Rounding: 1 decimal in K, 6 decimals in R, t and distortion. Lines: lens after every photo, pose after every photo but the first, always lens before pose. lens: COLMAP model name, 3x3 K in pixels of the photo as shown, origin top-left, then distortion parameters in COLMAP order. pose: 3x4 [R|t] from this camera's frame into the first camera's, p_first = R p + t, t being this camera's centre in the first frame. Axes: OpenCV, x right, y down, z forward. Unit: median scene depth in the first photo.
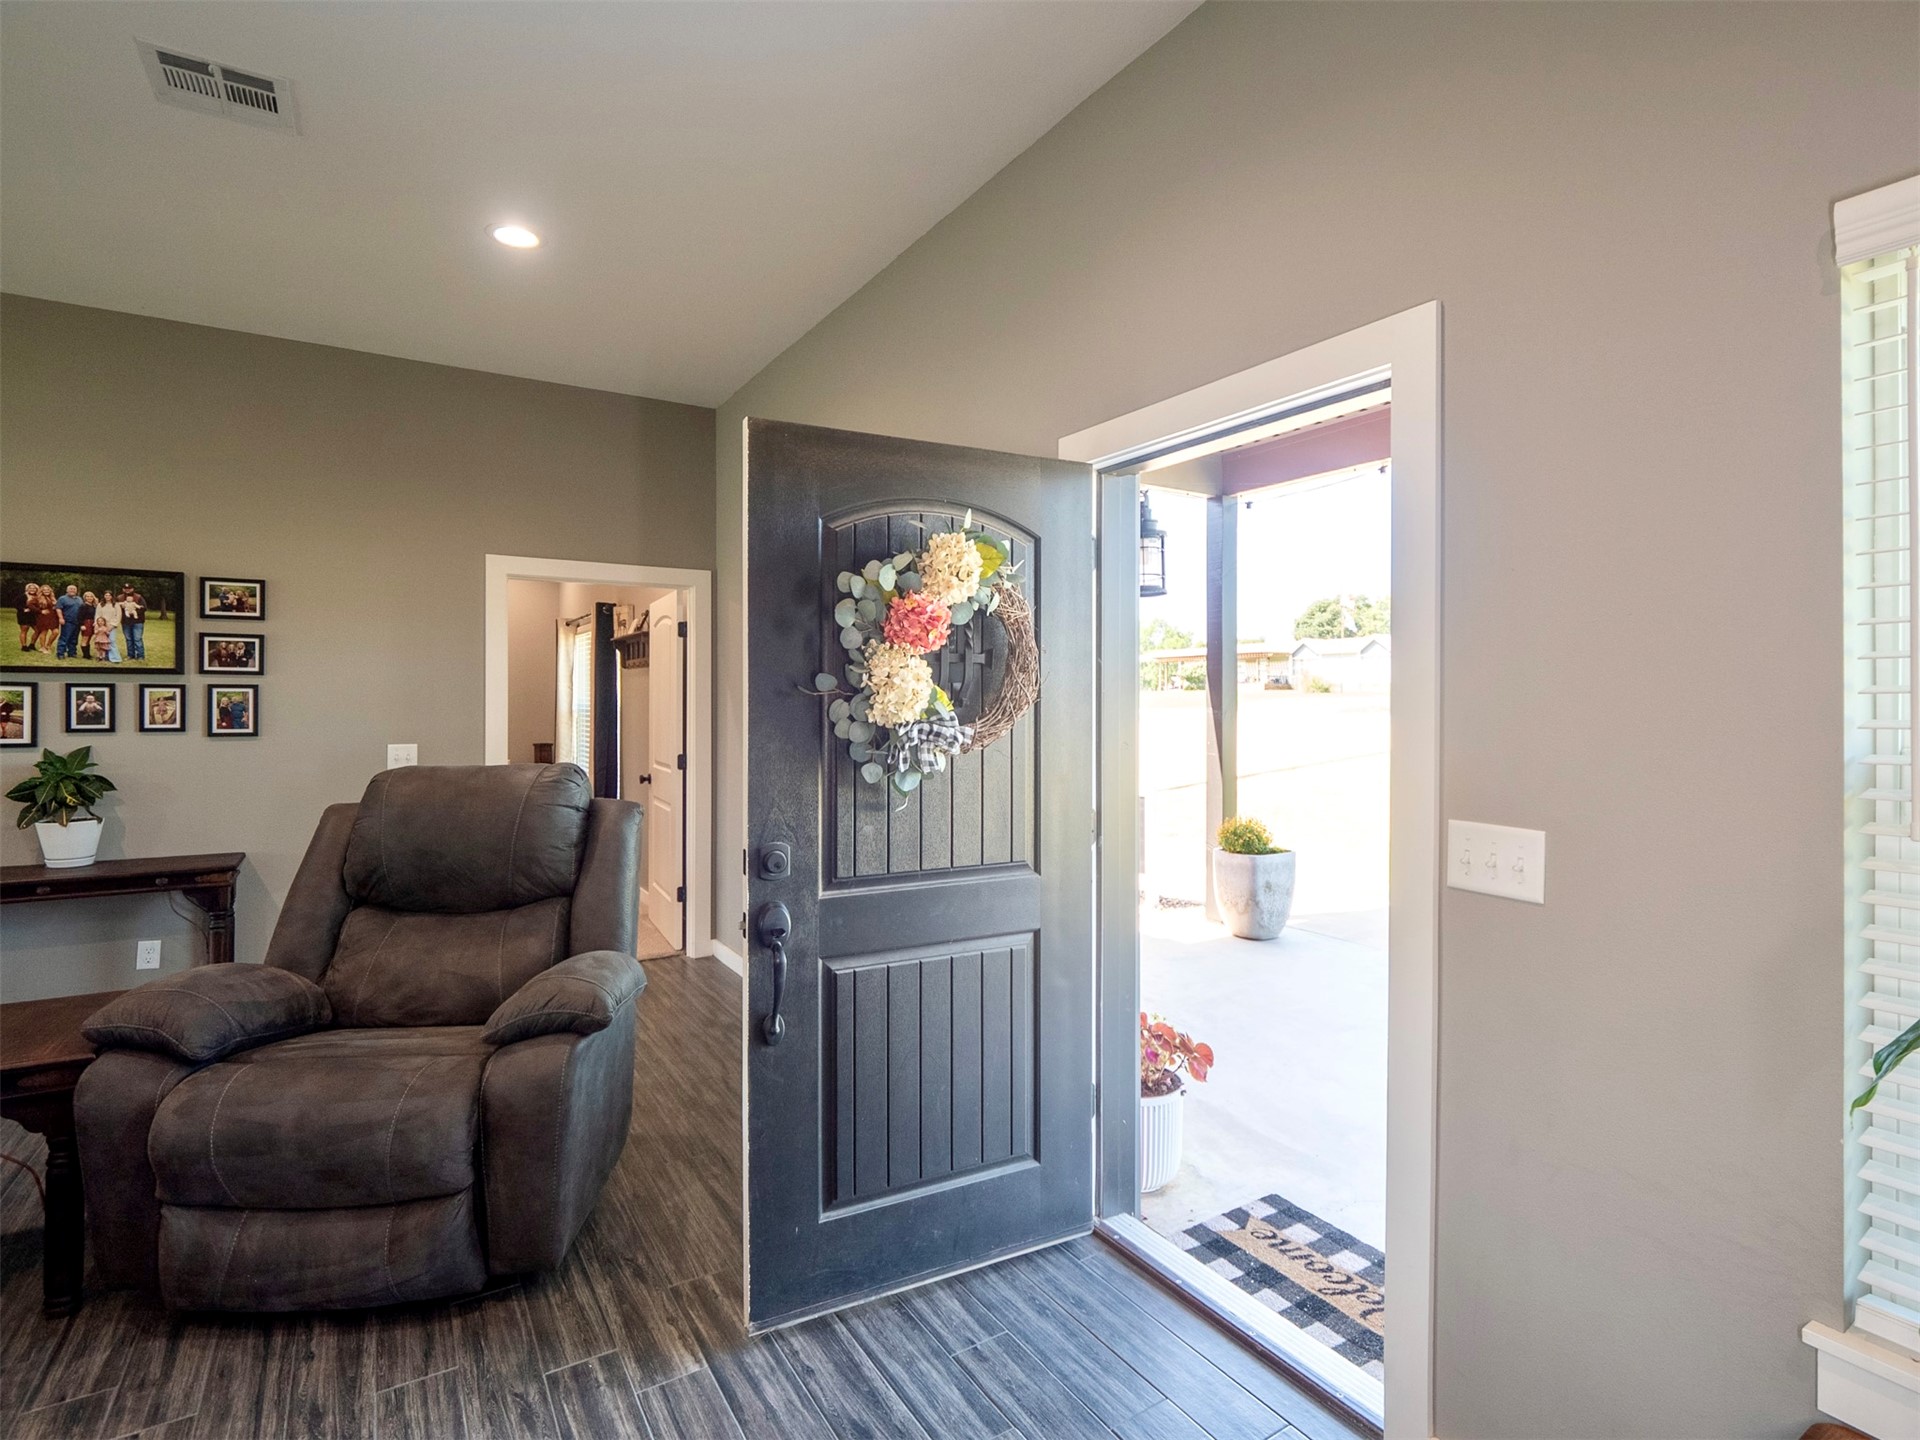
lens RADIAL K [[950.4, 0, 985.5], [0, 950.4, 703.9], [0, 0, 1]] dist [-0.009434, -0.001222]
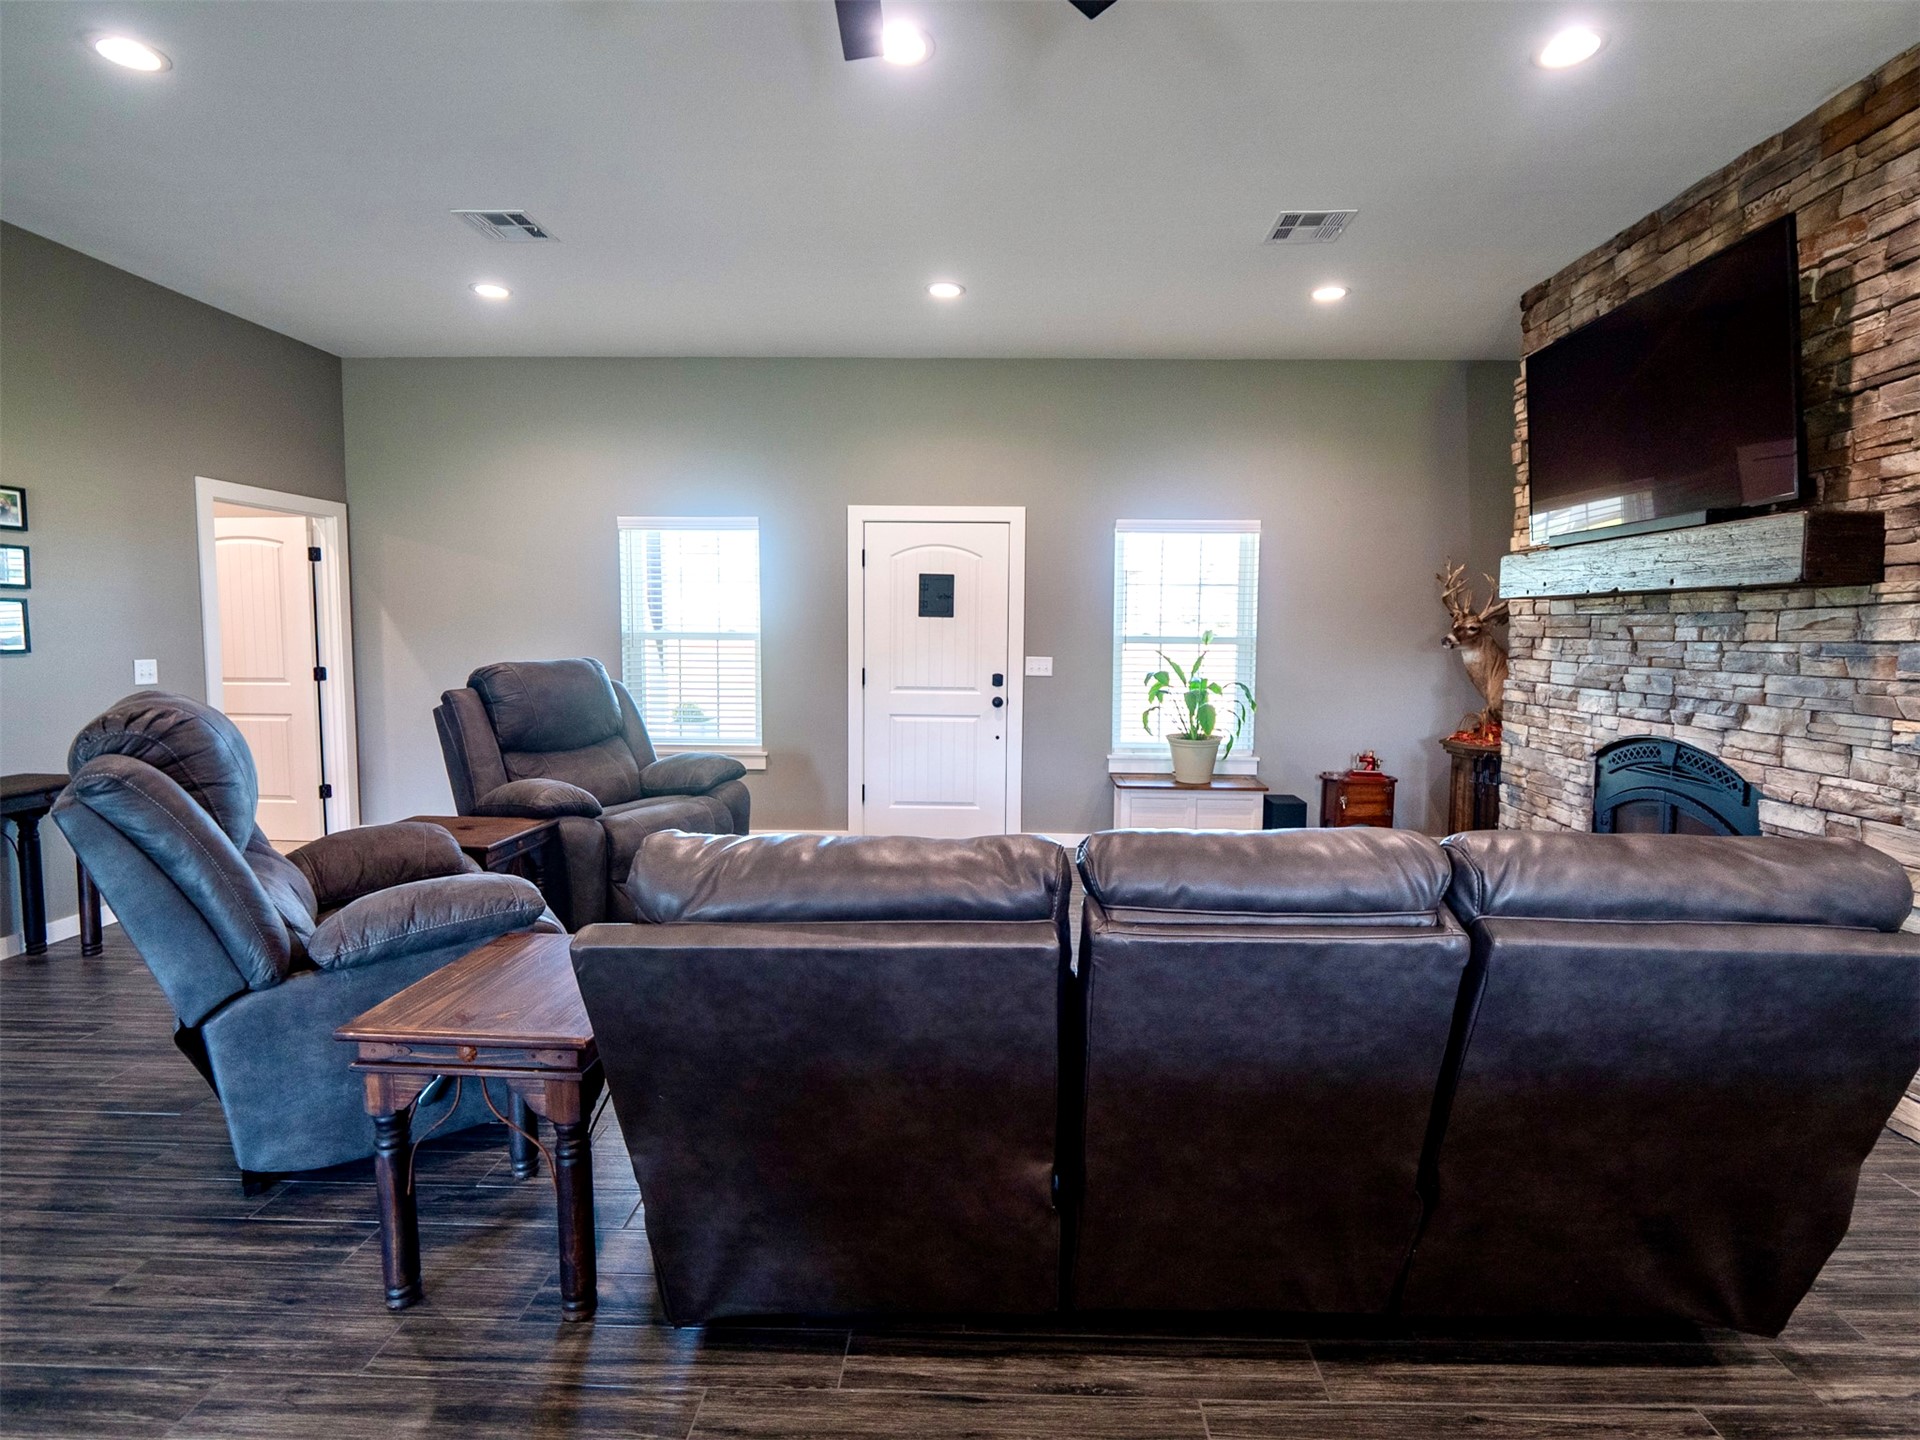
lens RADIAL K [[950.4, 0, 985.5], [0, 950.4, 703.9], [0, 0, 1]] dist [-0.009434, -0.001222]
pose [[0.557918, -0.063421, 0.827469, -1.035189], [-0.004170, 0.996849, 0.079214, 0.006519], [-0.829886, -0.047646, 0.555895, -0.346932]]
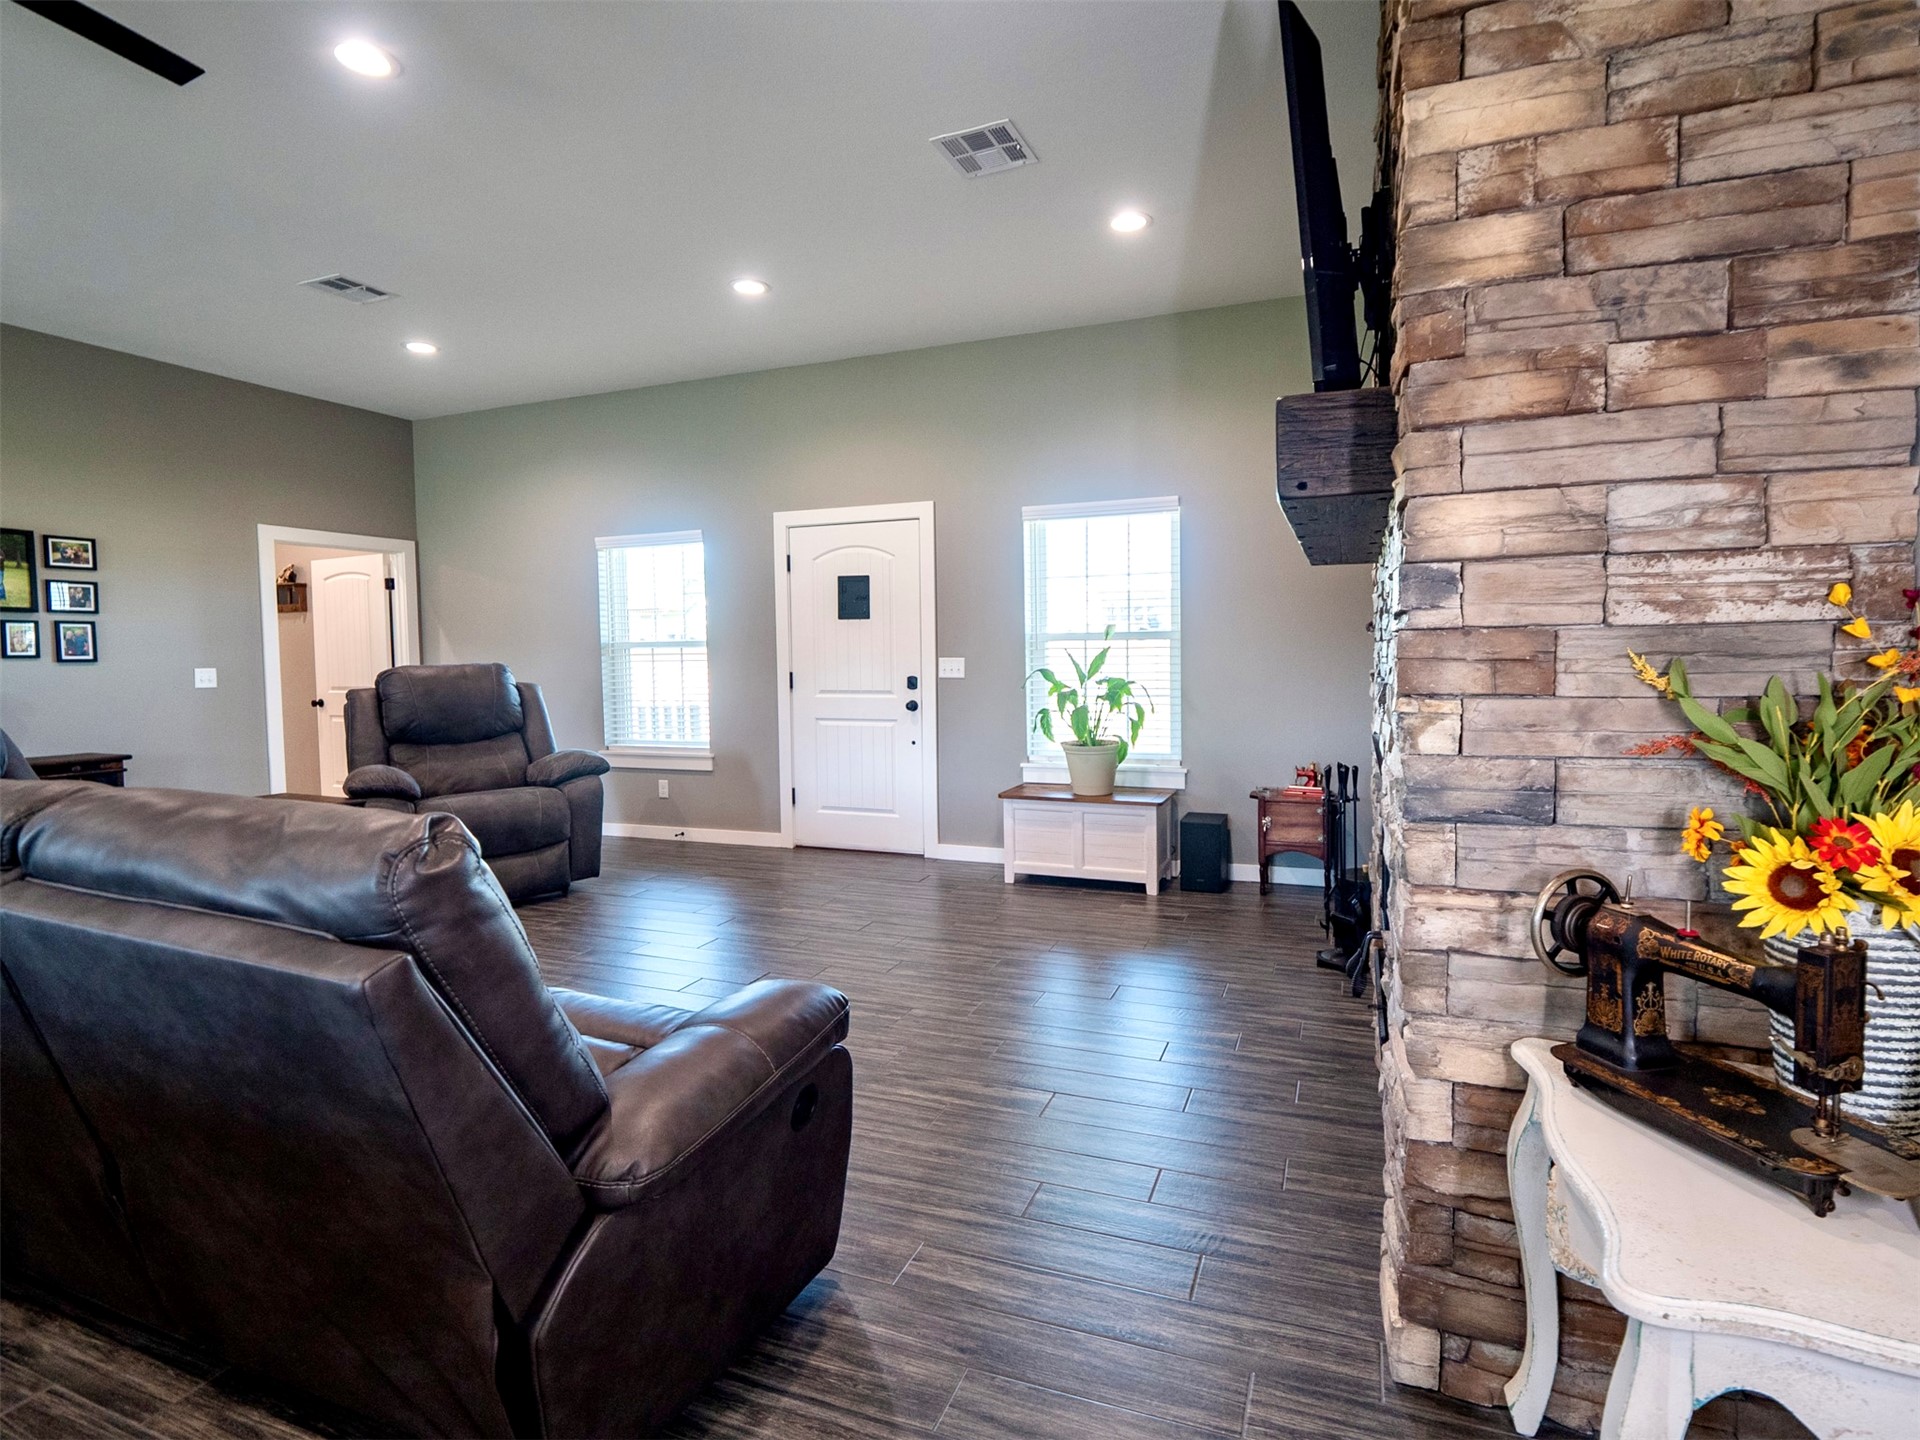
lens RADIAL K [[954.9, 0, 983.8], [0, 954.9, 702.3], [0, 0, 1]] dist [-0.009927, -0.001473]
pose [[0.809077, -0.042952, 0.586131, -0.558439], [0.016888, 0.998613, 0.049868, 0.045898], [-0.587460, -0.030448, 0.808680, -0.748824]]
